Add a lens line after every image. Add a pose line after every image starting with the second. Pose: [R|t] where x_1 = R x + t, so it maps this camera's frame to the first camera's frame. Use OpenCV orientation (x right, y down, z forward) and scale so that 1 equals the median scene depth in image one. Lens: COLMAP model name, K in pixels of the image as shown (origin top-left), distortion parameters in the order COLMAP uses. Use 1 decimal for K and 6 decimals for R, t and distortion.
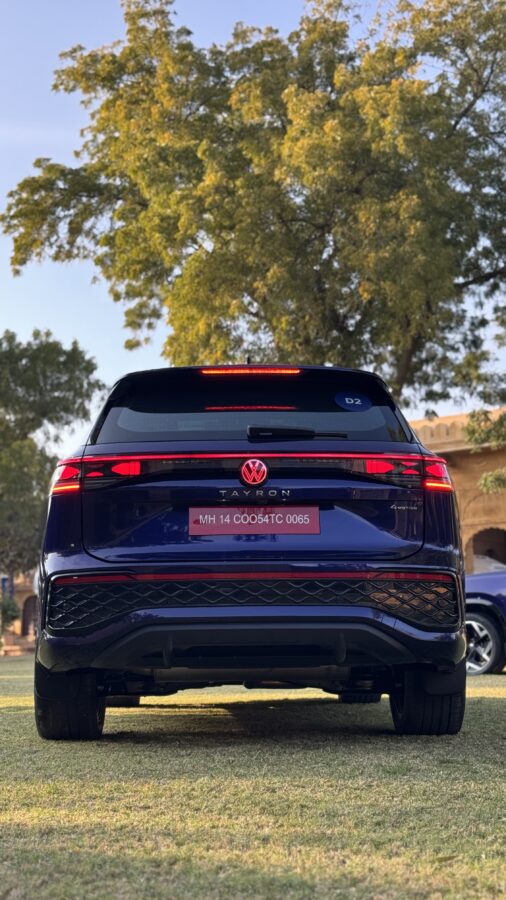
lens RADIAL K [[1272.8, 0, 253.0], [0, 1272.8, 450.0], [0, 0, 1]] dist [0.176030, -0.350293]
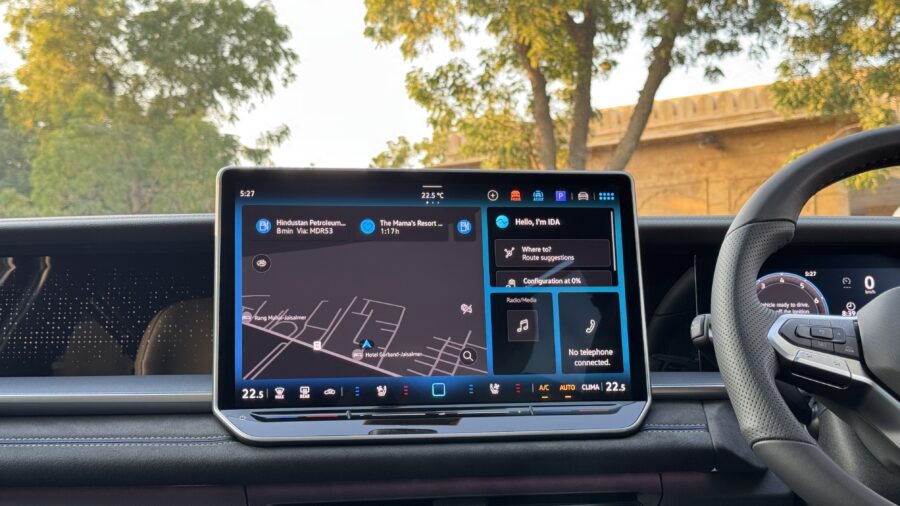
lens RADIAL K [[1047.6, 0, 450.0], [0, 1047.6, 253.0], [0, 0, 1]] dist [-0.000981, -0.010017]
pose [[0.999670, -0.000437, -0.025701, 0.003333], [0.002816, 0.995700, 0.092595, 0.018993], [0.025550, -0.092636, 0.995372, 0.385755]]
